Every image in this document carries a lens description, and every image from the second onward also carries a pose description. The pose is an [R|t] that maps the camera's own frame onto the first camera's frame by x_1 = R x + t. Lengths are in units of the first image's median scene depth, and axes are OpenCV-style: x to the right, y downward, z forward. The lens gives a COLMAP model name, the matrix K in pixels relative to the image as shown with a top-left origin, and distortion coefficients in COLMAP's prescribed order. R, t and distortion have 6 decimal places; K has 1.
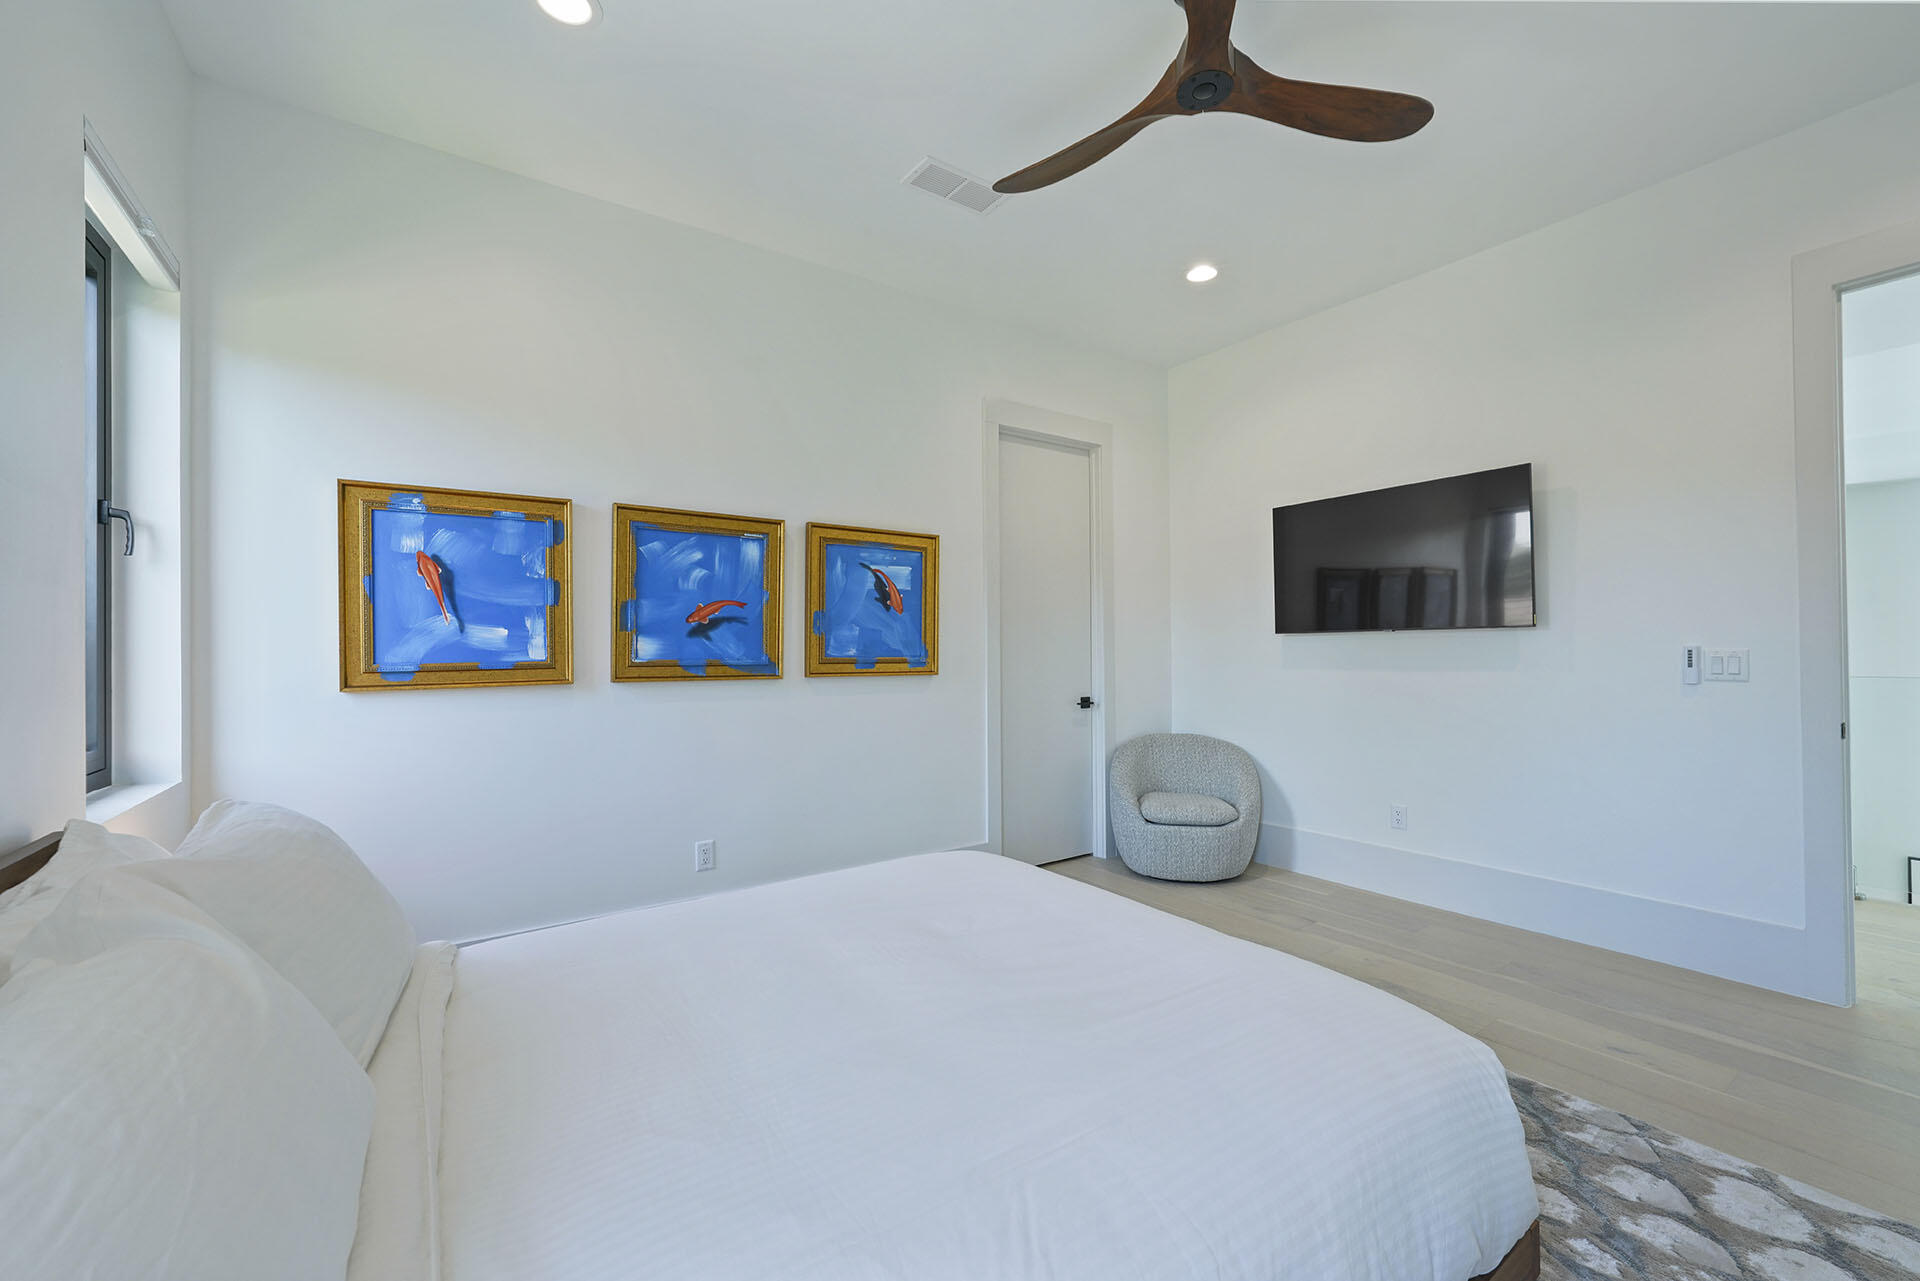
lens RADIAL K [[777.0, 0, 960.0], [0, 777.0, 640.5], [0, 0, 1]] dist [-0.000480, -0.000064]
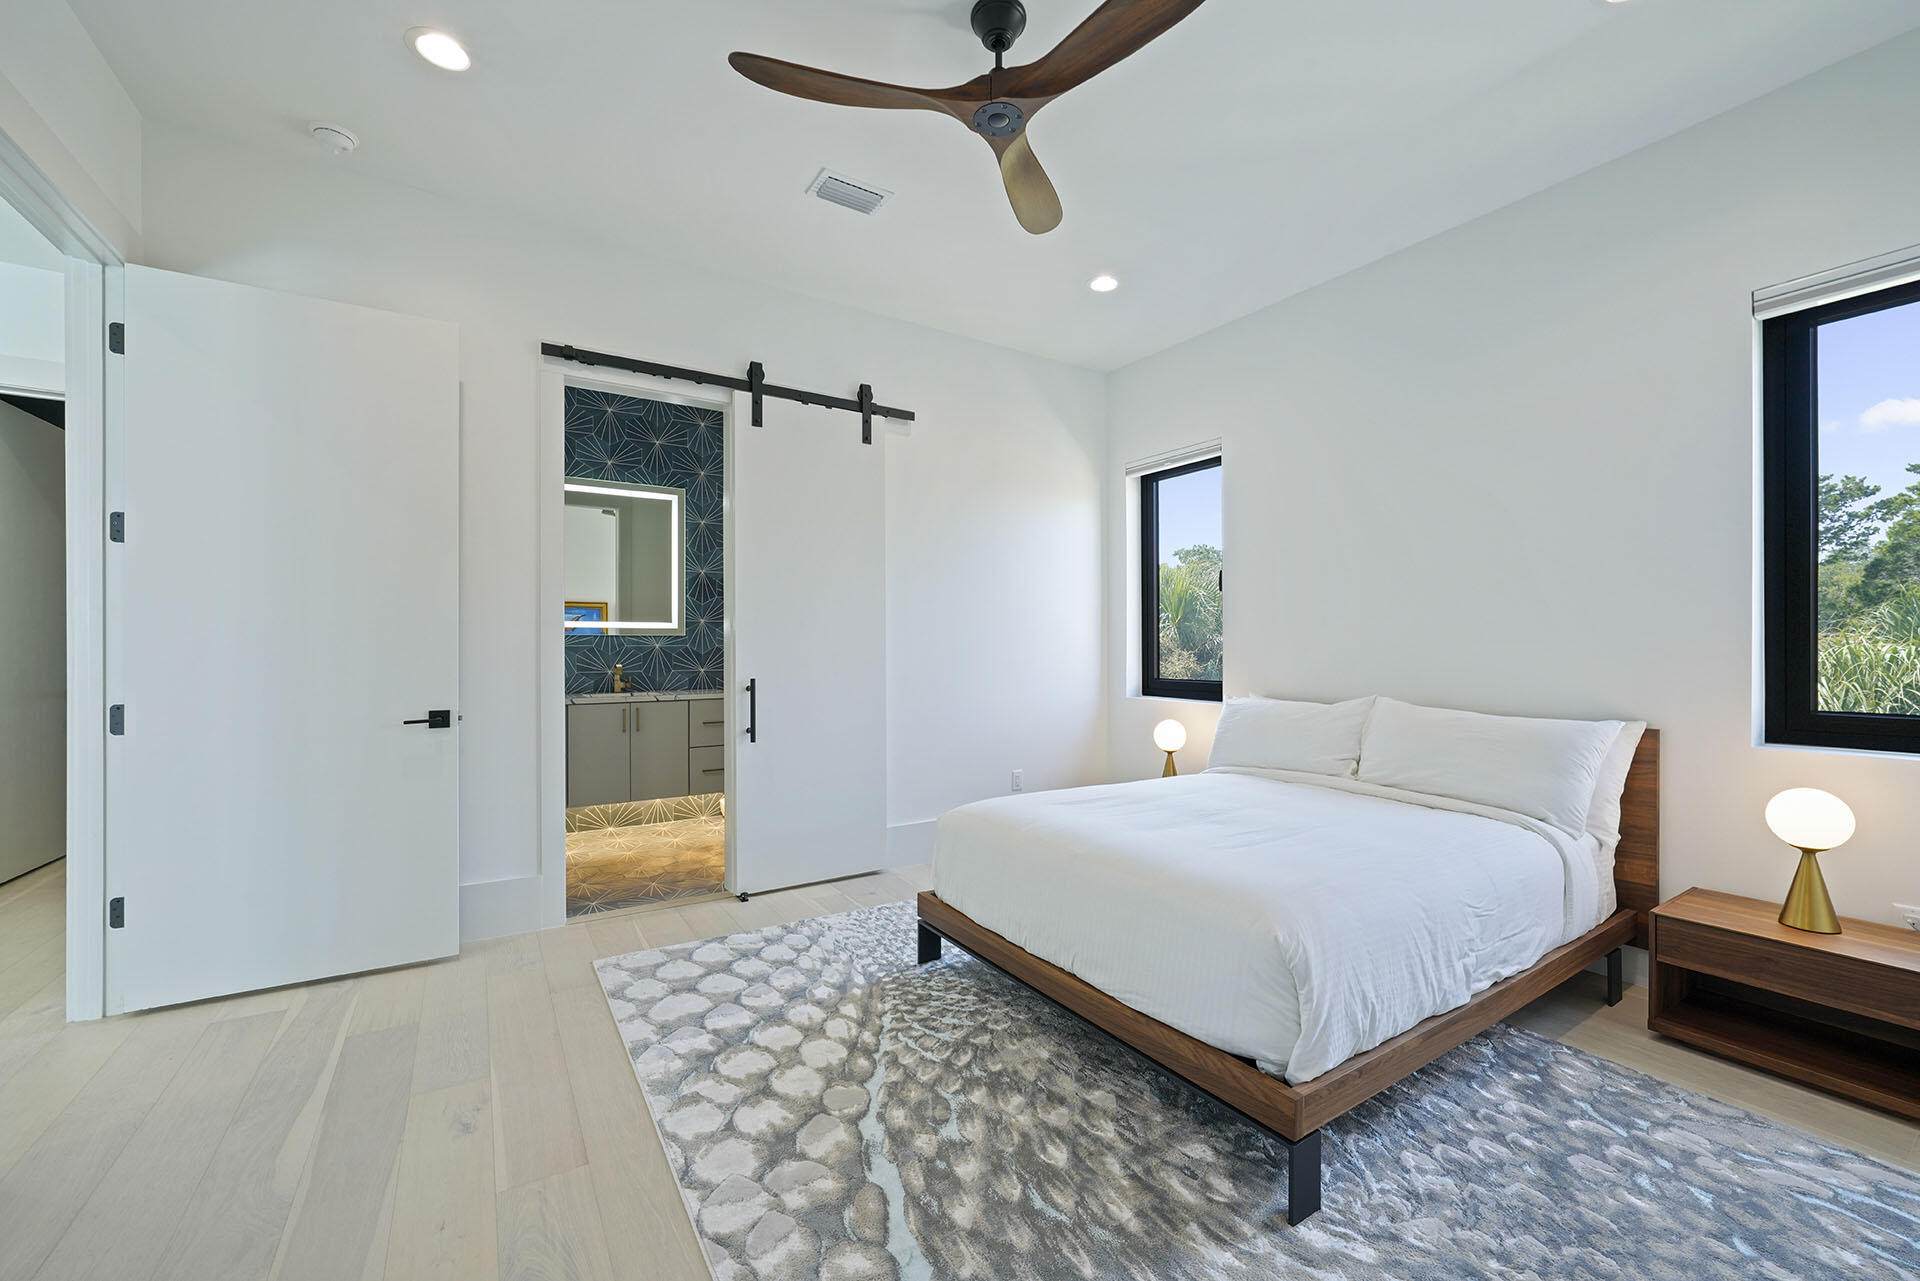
lens RADIAL K [[777.0, 0, 960.0], [0, 777.0, 640.5], [0, 0, 1]] dist [-0.000480, -0.000064]
pose [[-0.998968, 0.008886, 0.044531, 0.194223], [0.008161, 0.999831, -0.016446, 0.020660], [-0.044670, -0.016065, -0.998873, 1.218037]]
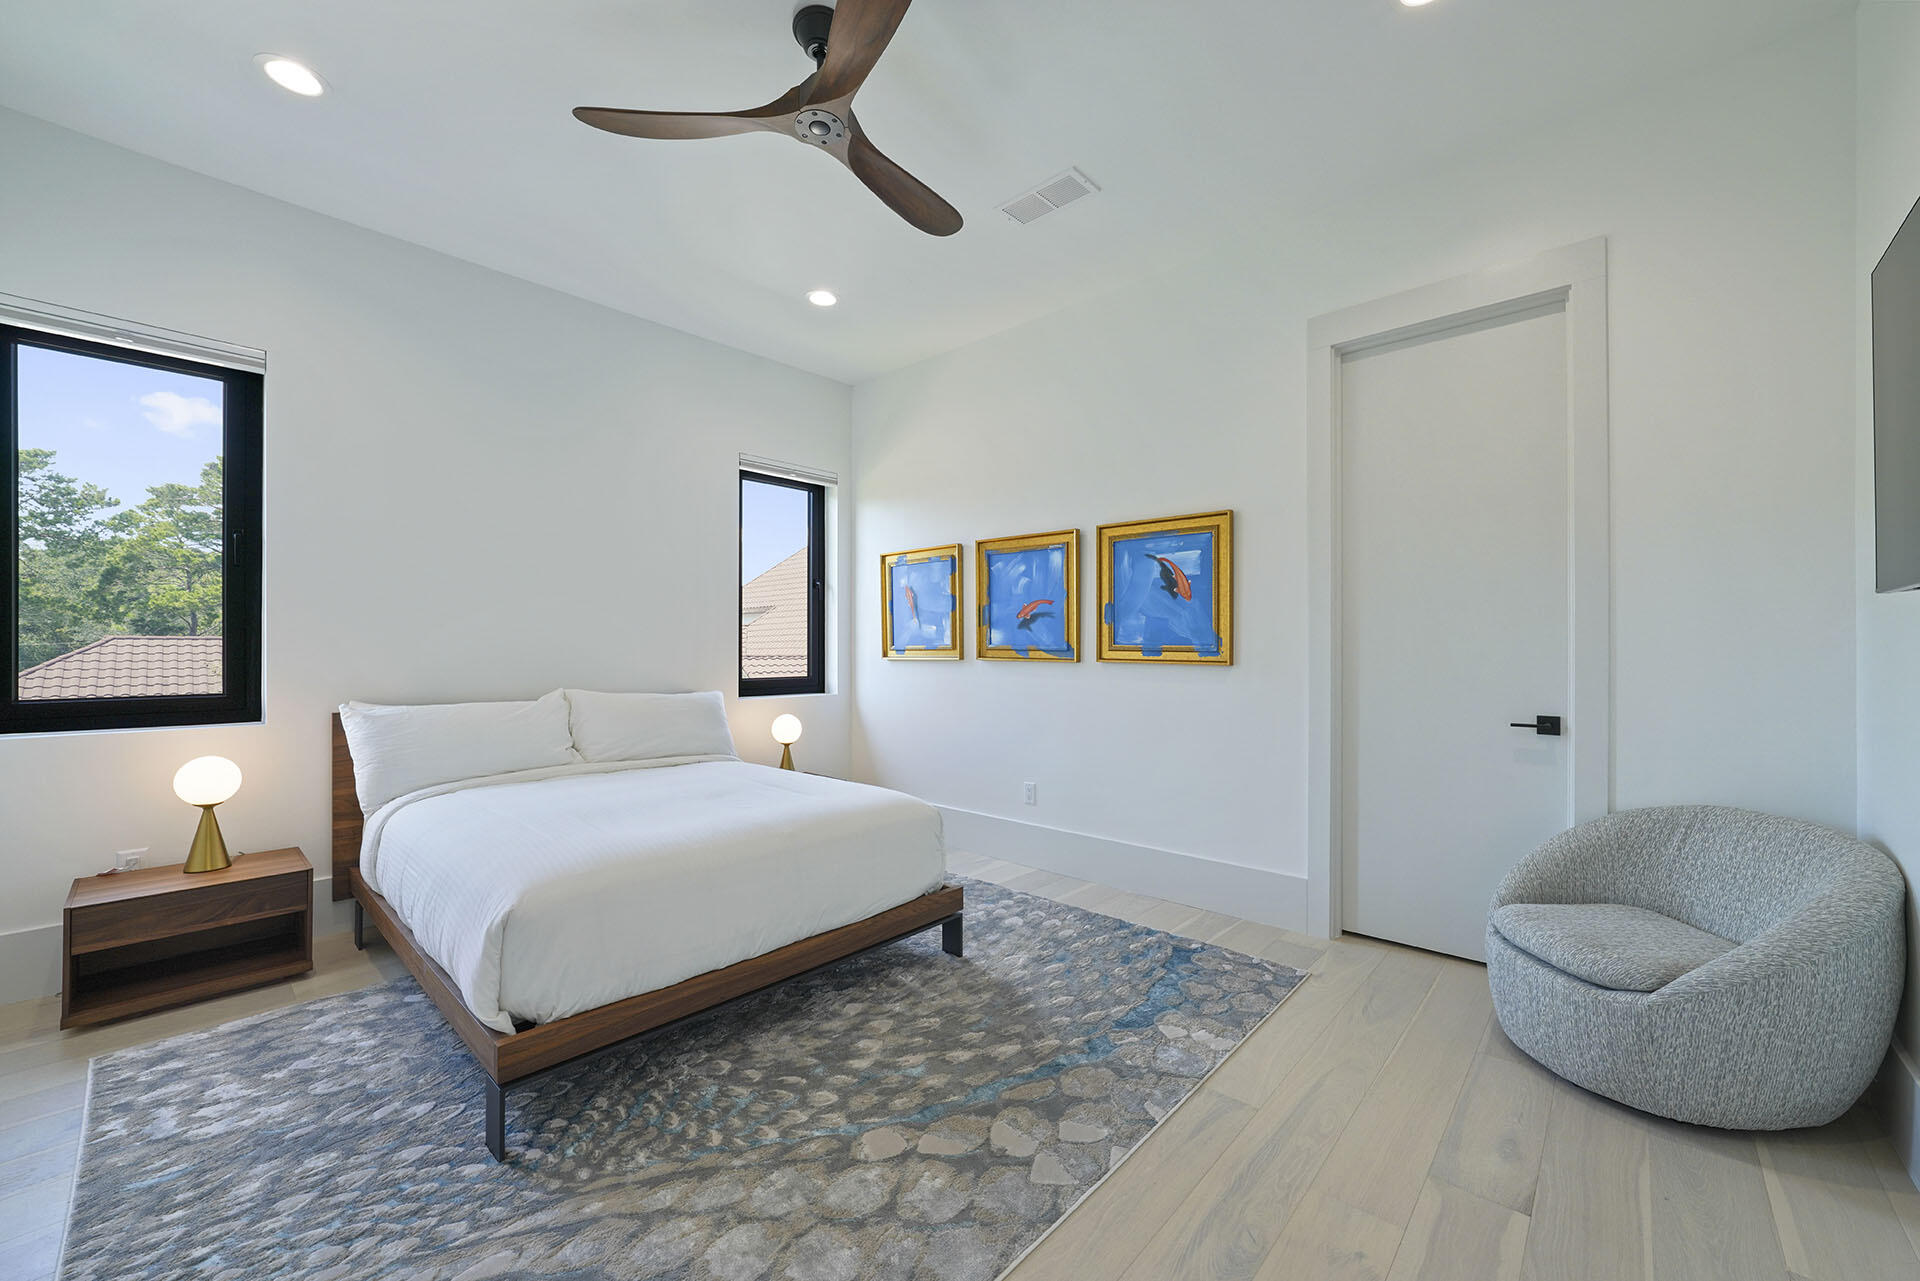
lens RADIAL K [[737.0, 0, 973.1], [0, 737.0, 643.9], [0, 0, 1]] dist [0.000022, -0.000003]
pose [[0.221107, 0.000995, -0.975249, 0.812660], [0.006310, 0.999977, 0.002450, 0.016775], [0.975229, -0.006696, 0.221096, 0.579010]]
